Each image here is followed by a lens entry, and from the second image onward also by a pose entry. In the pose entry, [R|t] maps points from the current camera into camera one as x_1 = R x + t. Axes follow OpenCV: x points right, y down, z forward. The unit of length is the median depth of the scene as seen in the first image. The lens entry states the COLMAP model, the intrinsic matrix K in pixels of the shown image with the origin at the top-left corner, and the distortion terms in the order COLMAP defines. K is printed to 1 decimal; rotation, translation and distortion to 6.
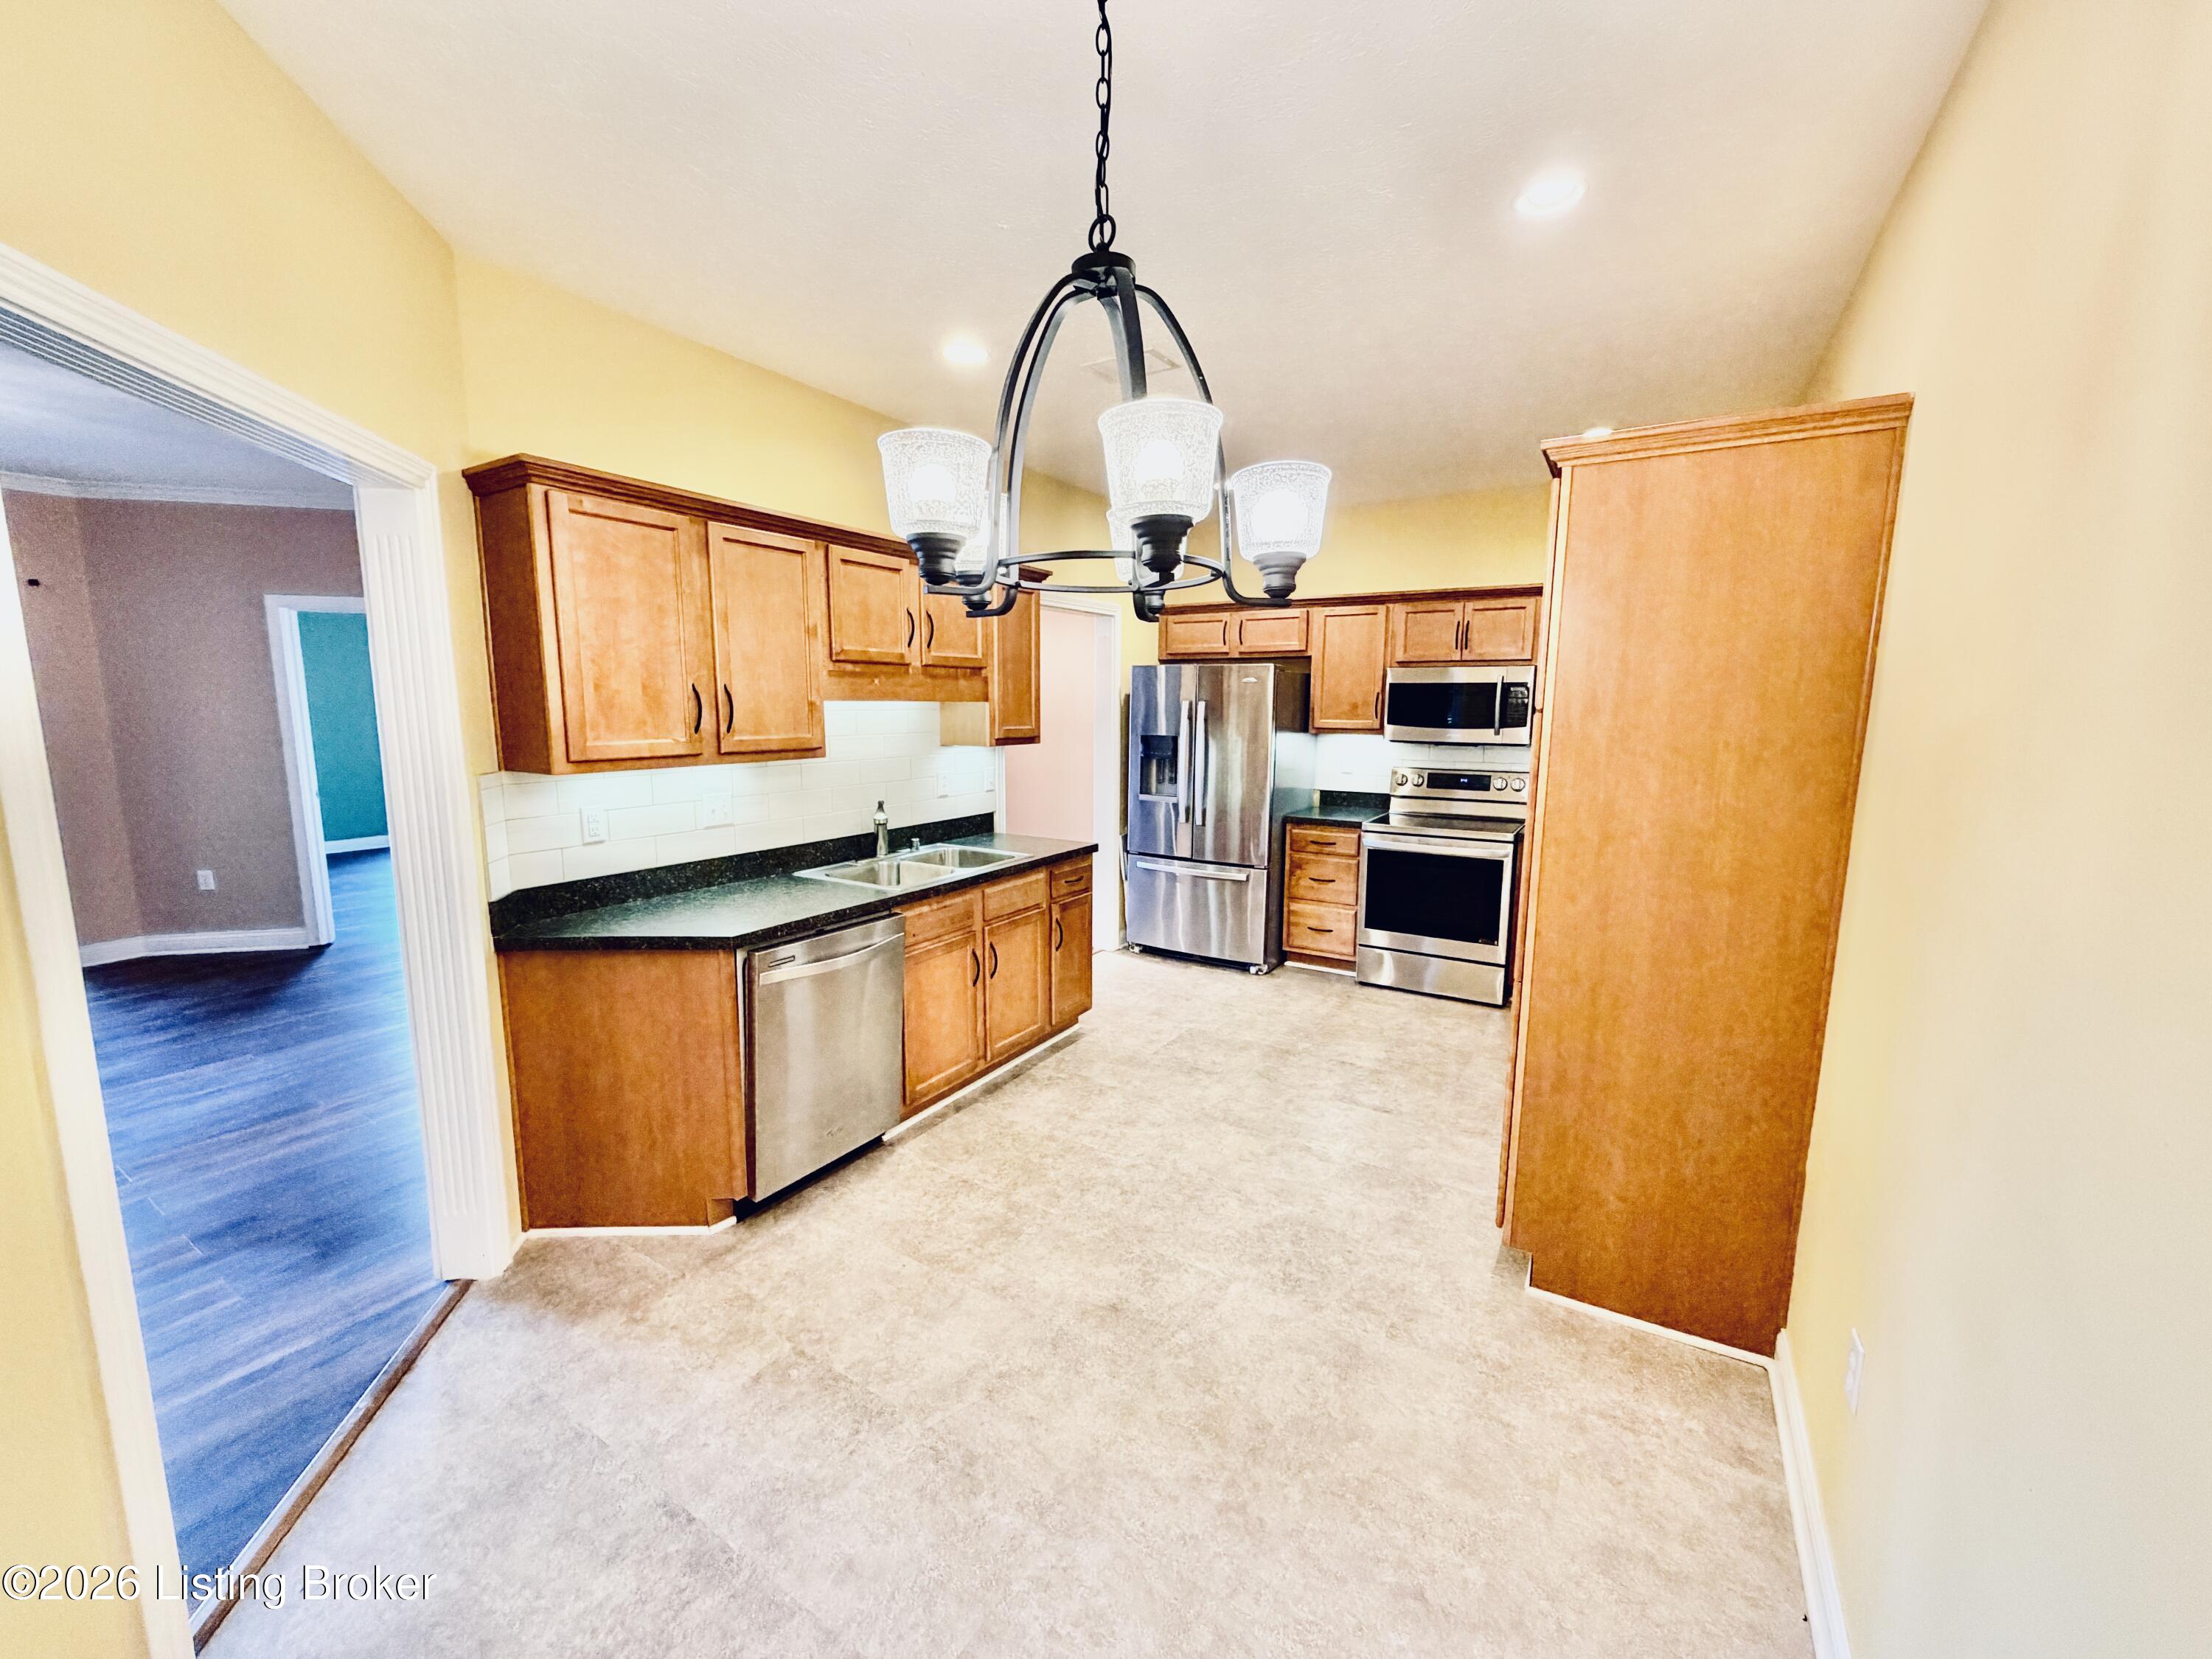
lens RADIAL K [[884.3, 0, 1101.1], [0, 884.3, 828.8], [0, 0, 1]] dist [0.001792, -0.000149]
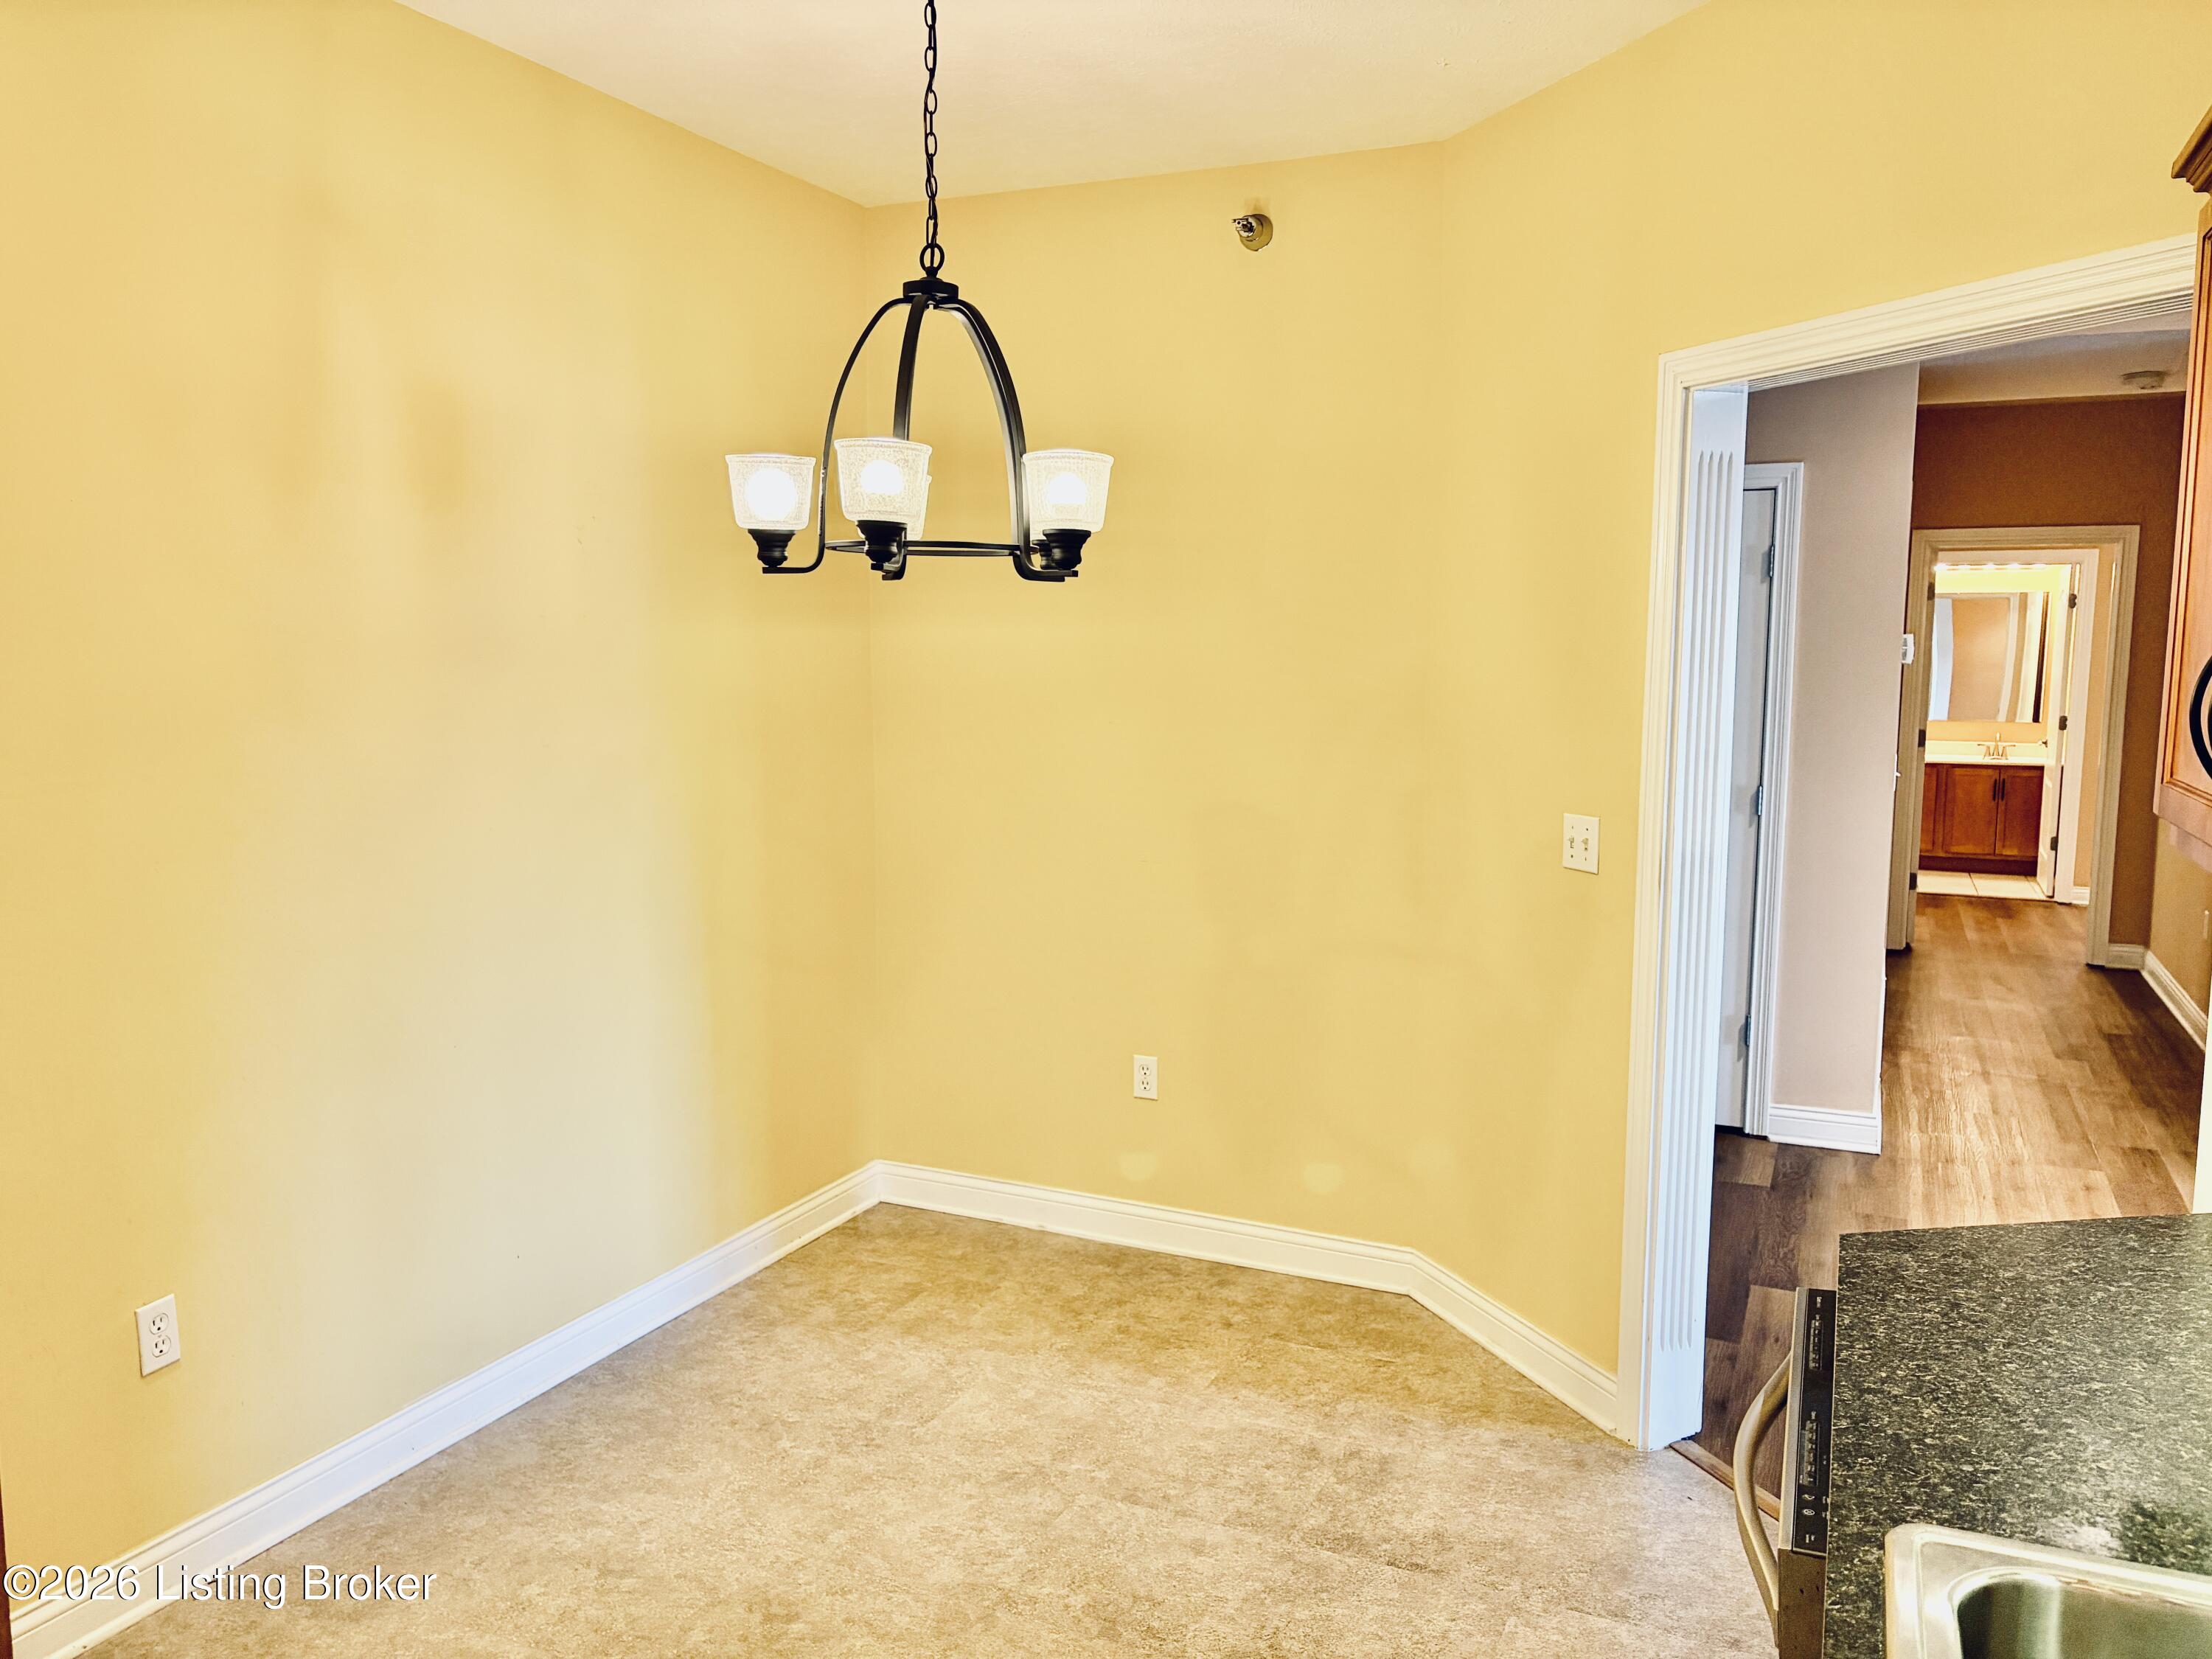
lens RADIAL K [[1687.2, 0, 1099.5], [0, 1687.2, 845.7], [0, 0, 1]] dist [0.029464, -0.002478]
pose [[-0.991987, 0.005342, -0.126226, 0.023166], [-0.028296, 0.964331, 0.263184, -0.179084], [0.123129, 0.264646, -0.956453, 1.155026]]
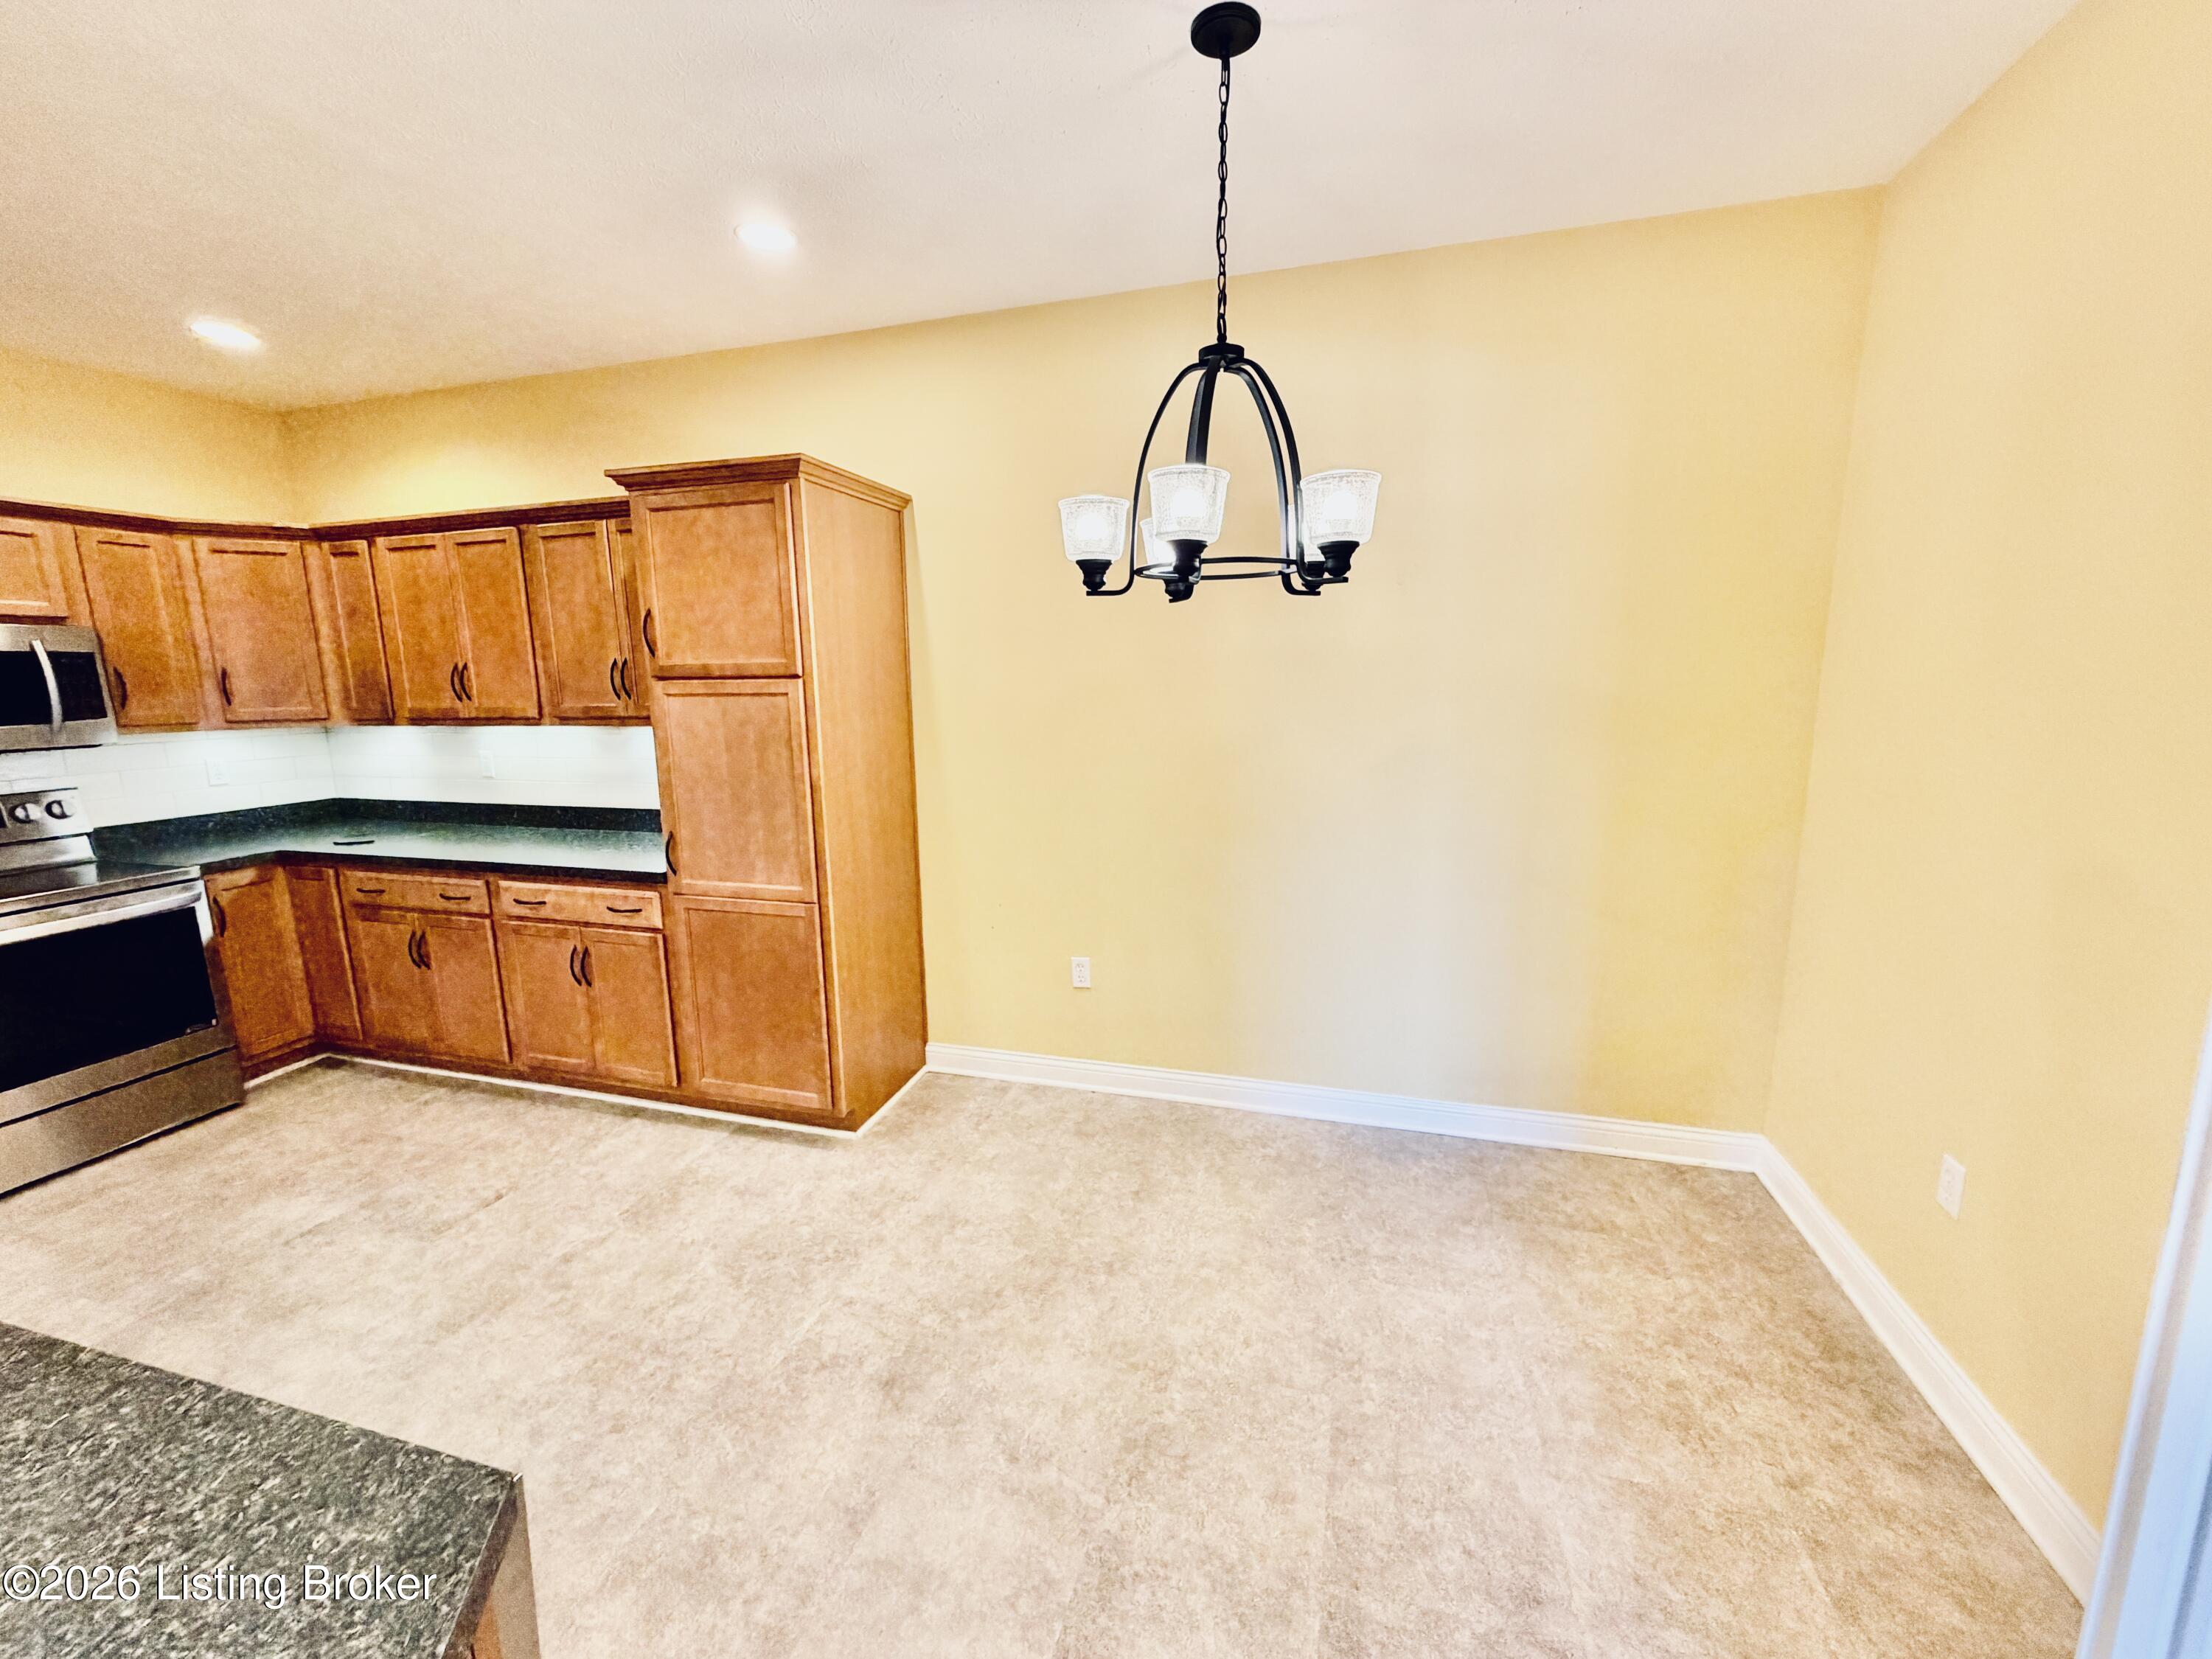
lens RADIAL K [[884.3, 0, 1101.1], [0, 884.3, 828.8], [0, 0, 1]] dist [0.001792, -0.000149]
pose [[-0.265830, -0.168427, 0.949193, -0.488922], [0.152810, 0.964809, 0.213994, -0.079813], [-0.951832, 0.201932, -0.230737, 0.575878]]
